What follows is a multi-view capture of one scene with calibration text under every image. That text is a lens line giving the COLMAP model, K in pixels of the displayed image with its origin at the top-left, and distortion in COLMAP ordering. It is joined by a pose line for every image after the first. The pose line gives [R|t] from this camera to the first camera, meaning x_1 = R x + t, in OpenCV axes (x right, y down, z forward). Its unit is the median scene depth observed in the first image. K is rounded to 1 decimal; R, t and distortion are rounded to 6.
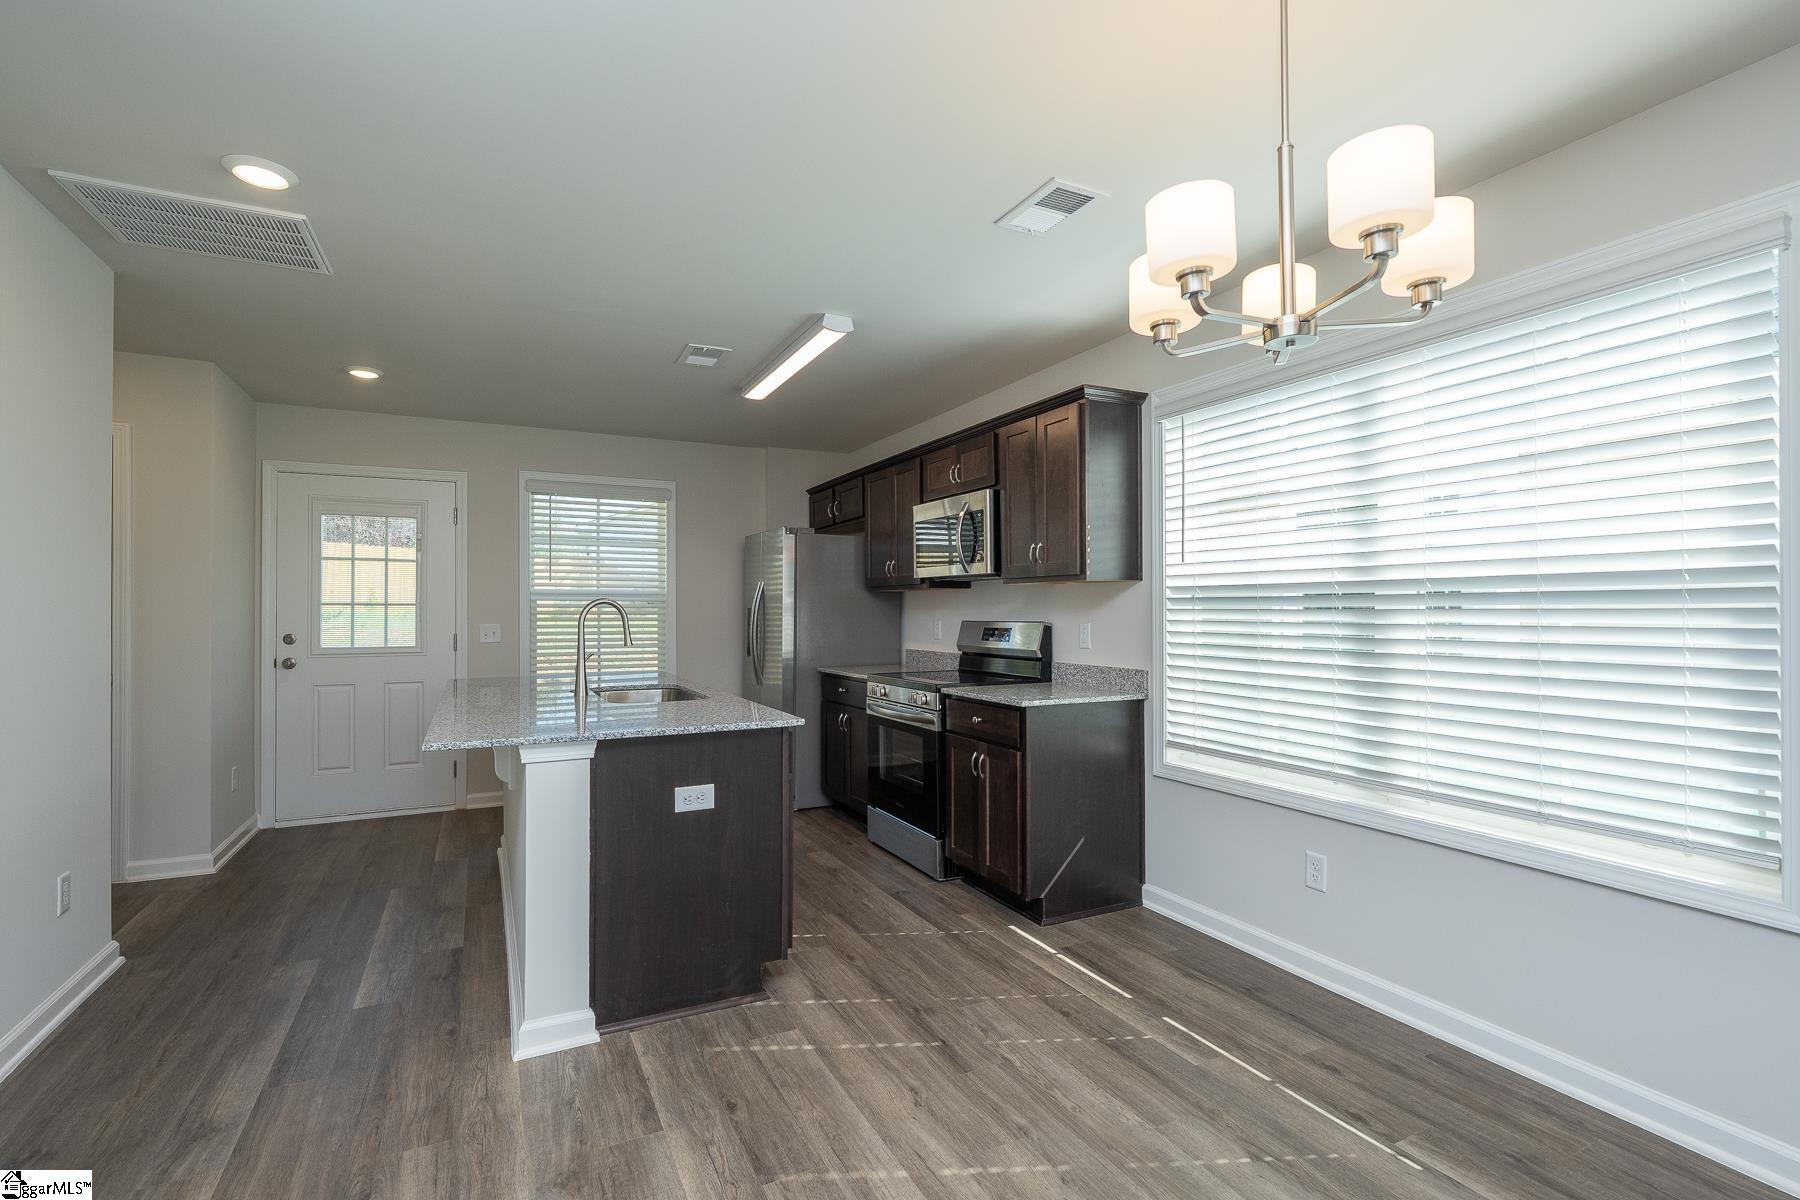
lens RADIAL K [[819.4, 0, 901.0], [0, 819.4, 604.1], [0, 0, 1]] dist [0.001491, -0.000529]
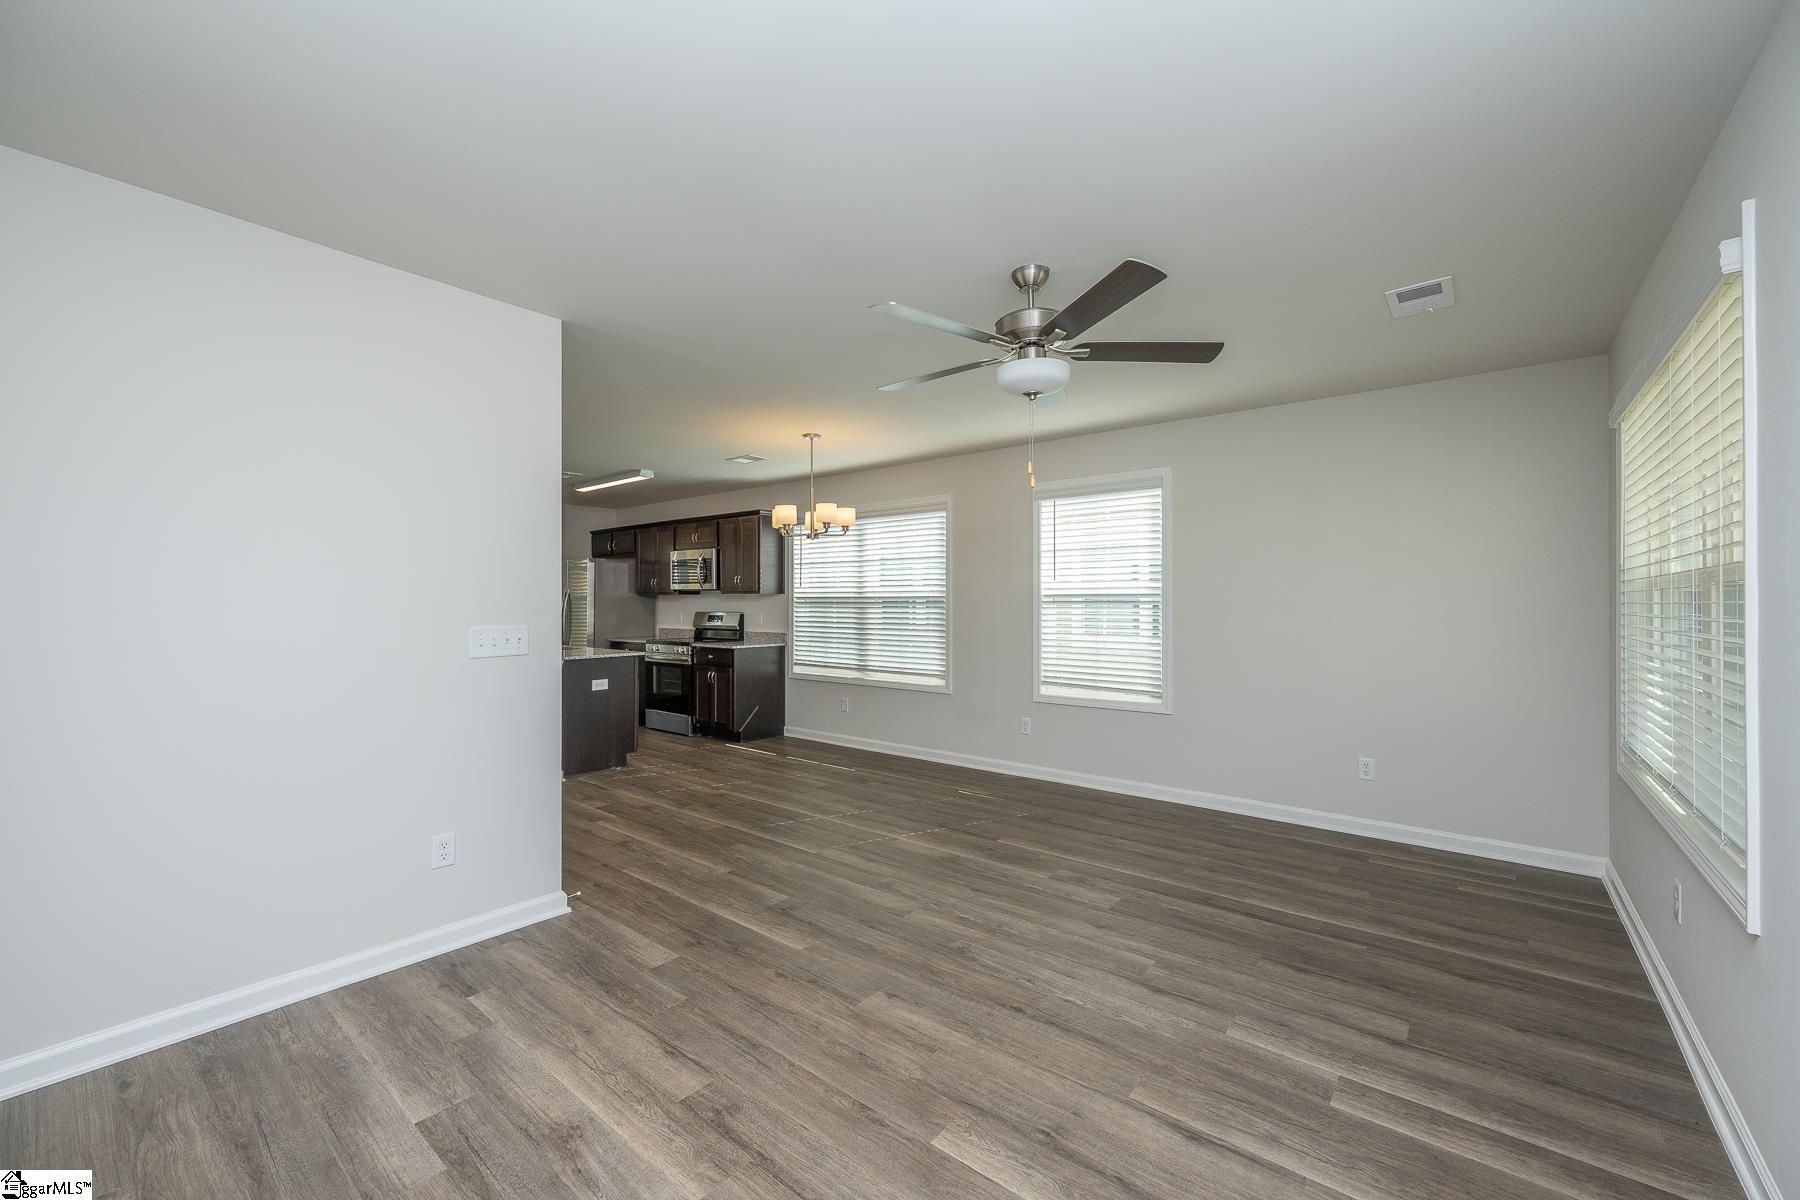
lens RADIAL K [[712.3, 0, 900.2], [0, 712.3, 593.6], [0, 0, 1]] dist [-0.000246, 0.000289]
pose [[0.914037, 0.008048, 0.405552, -0.196064], [-0.005724, 0.999960, -0.006944, -0.015917], [-0.405591, 0.004025, 0.914046, -0.853554]]
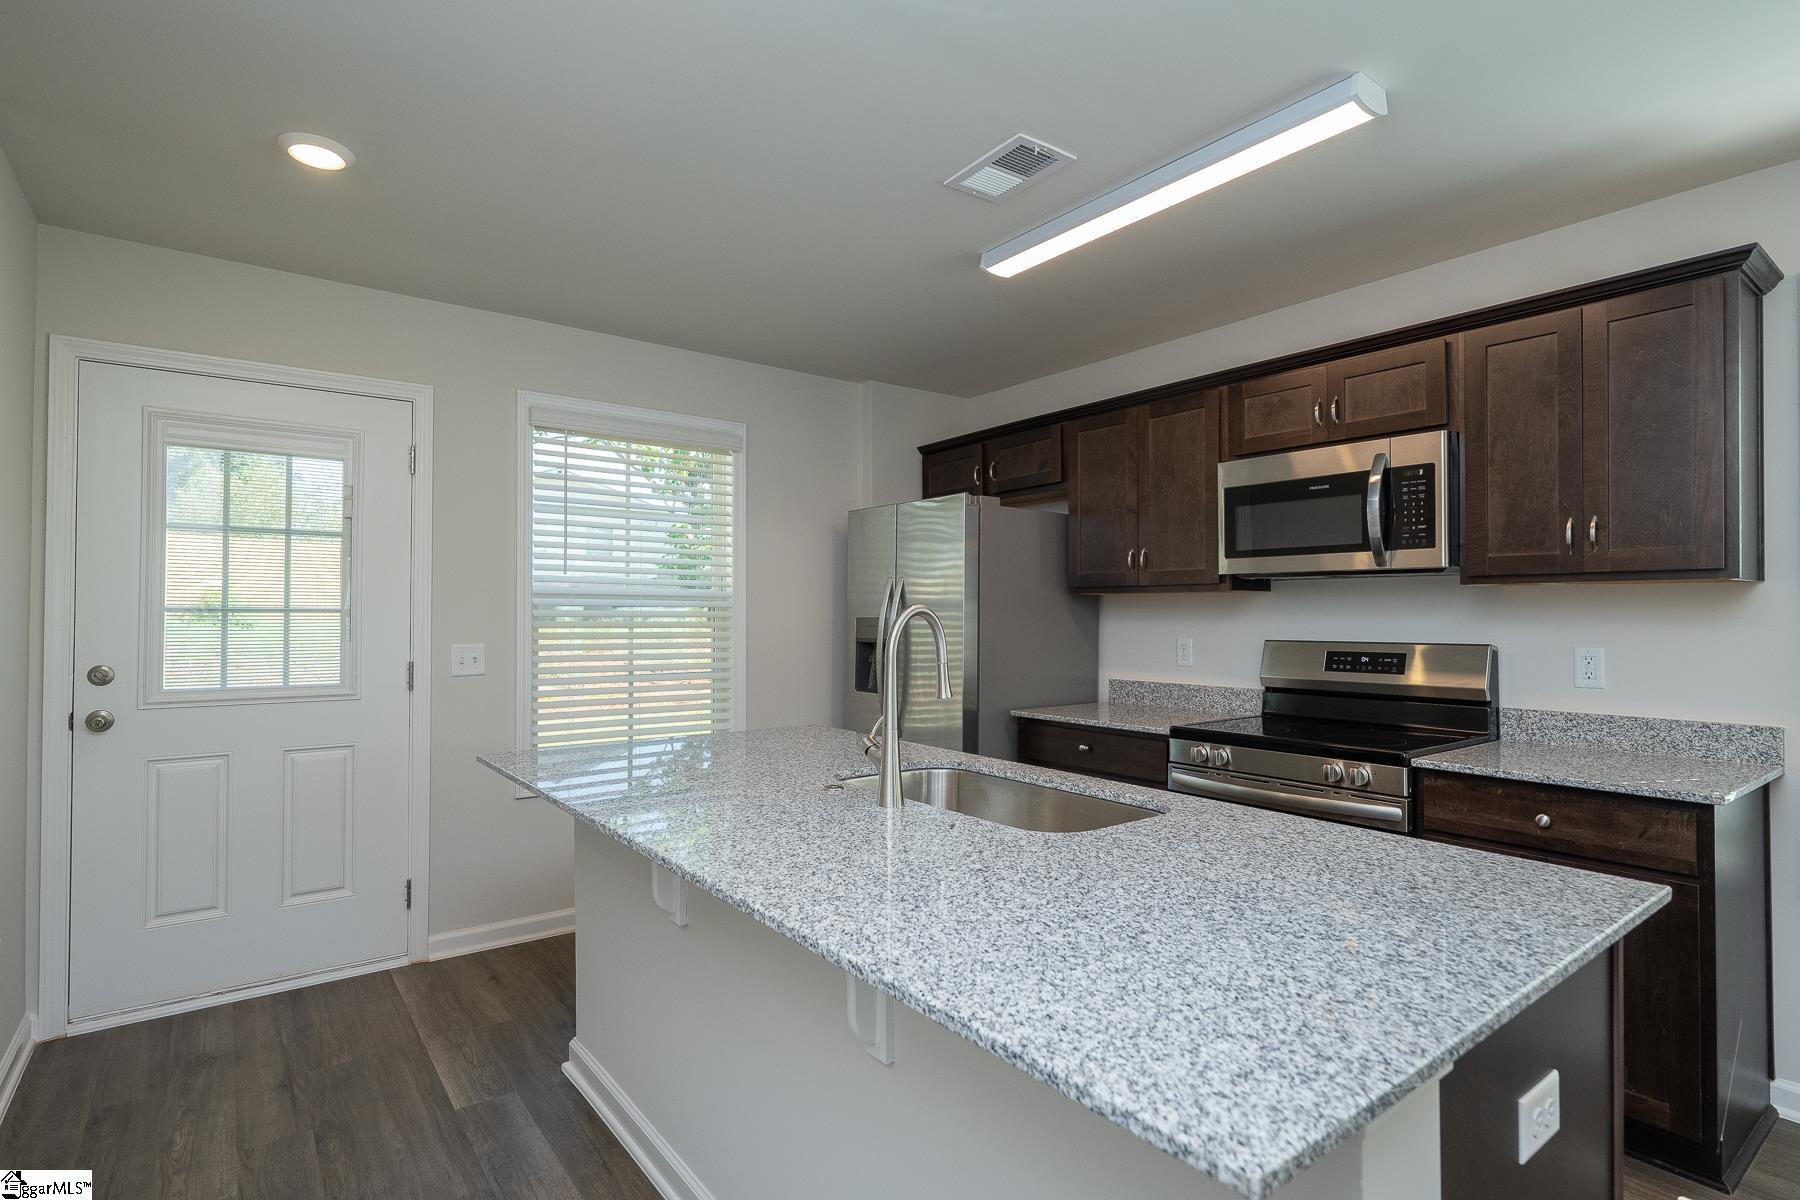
lens RADIAL K [[886.1, 0, 895.5], [0, 886.1, 603.9], [0, 0, 1]] dist [-0.001856, 0.001177]
pose [[0.984011, 0.006575, 0.177987, -0.417332], [-0.005513, 0.999964, -0.006459, -0.003168], [-0.178023, 0.005374, 0.984012, 0.419816]]
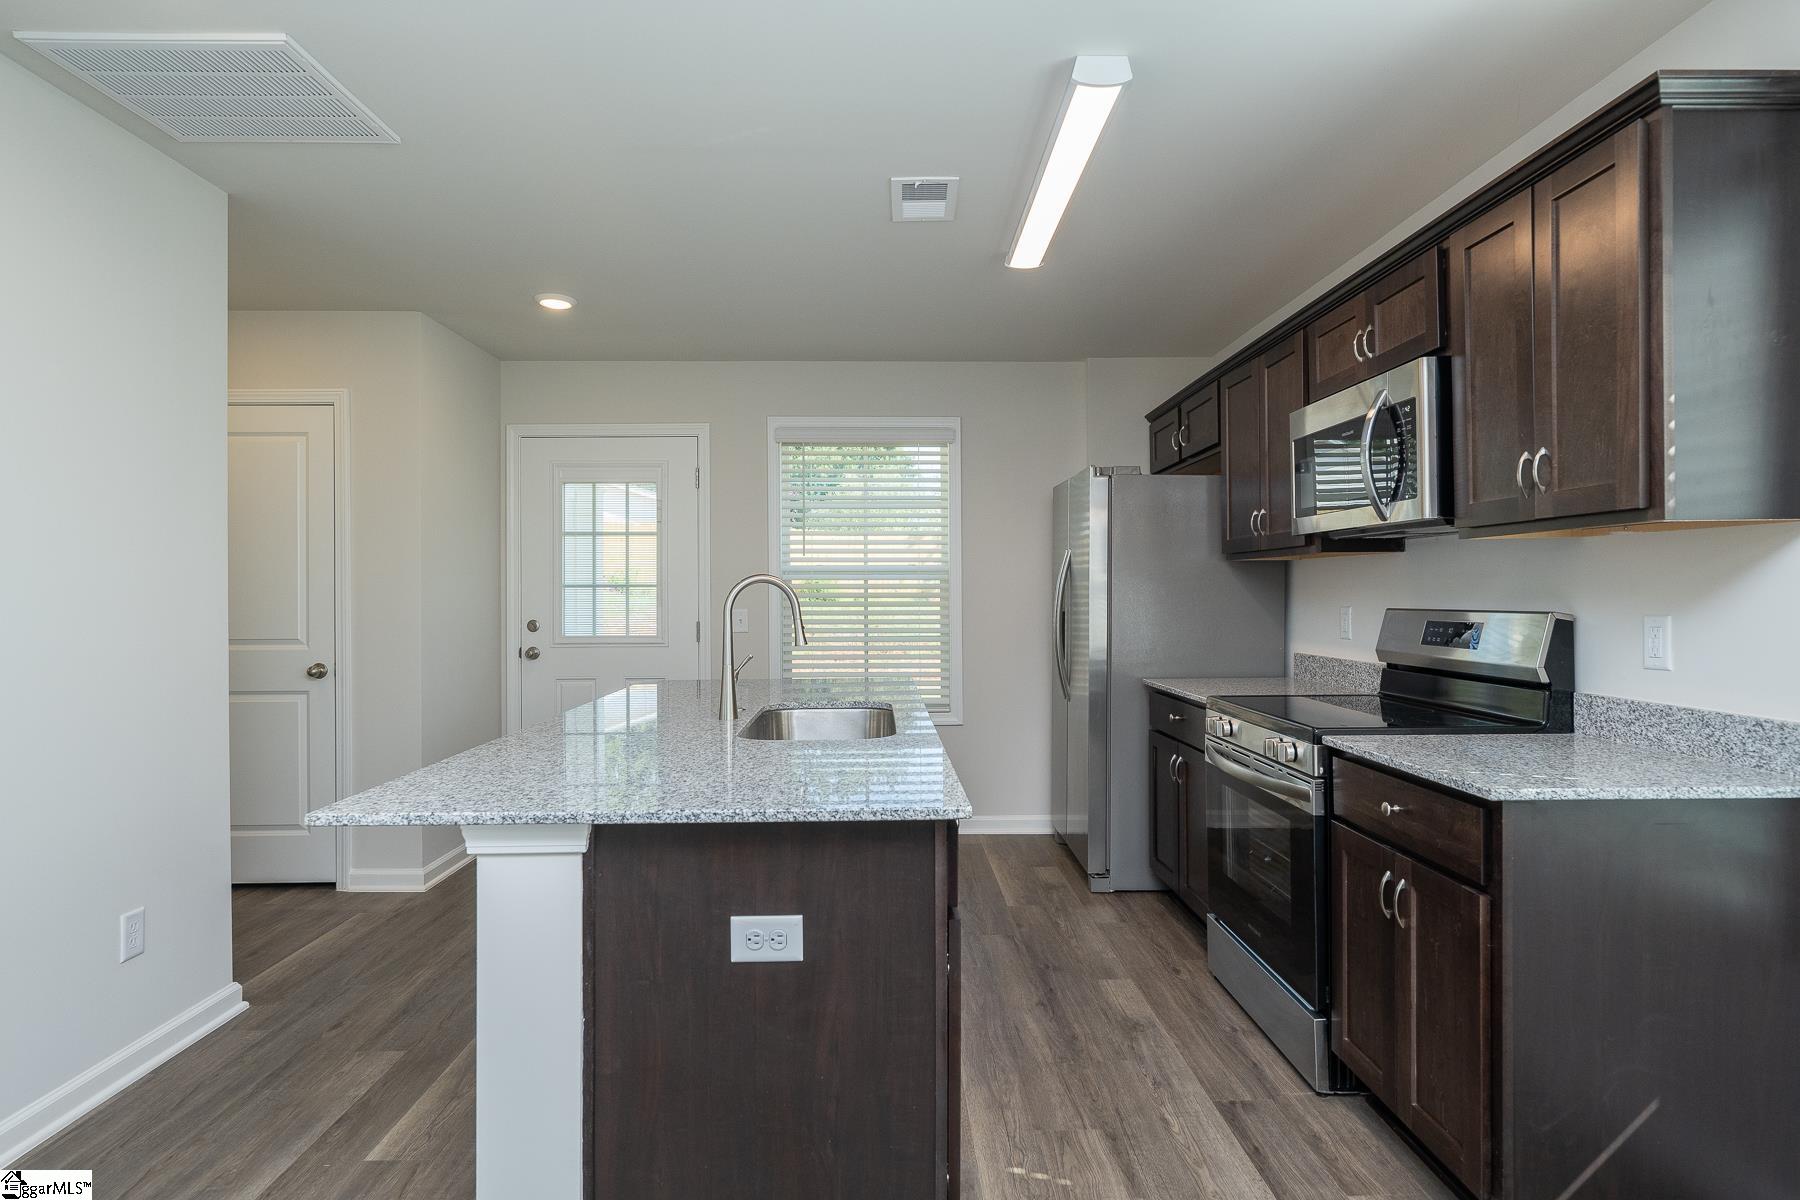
lens RADIAL K [[936.3, 0, 906.1], [0, 936.3, 594.6], [0, 0, 1]] dist [-0.001306, 0.000692]
pose [[0.902167, -0.001863, -0.431383, 0.065102], [0.006559, 0.999934, 0.009398, 0.002775], [0.431337, -0.011308, 0.902120, 0.320301]]
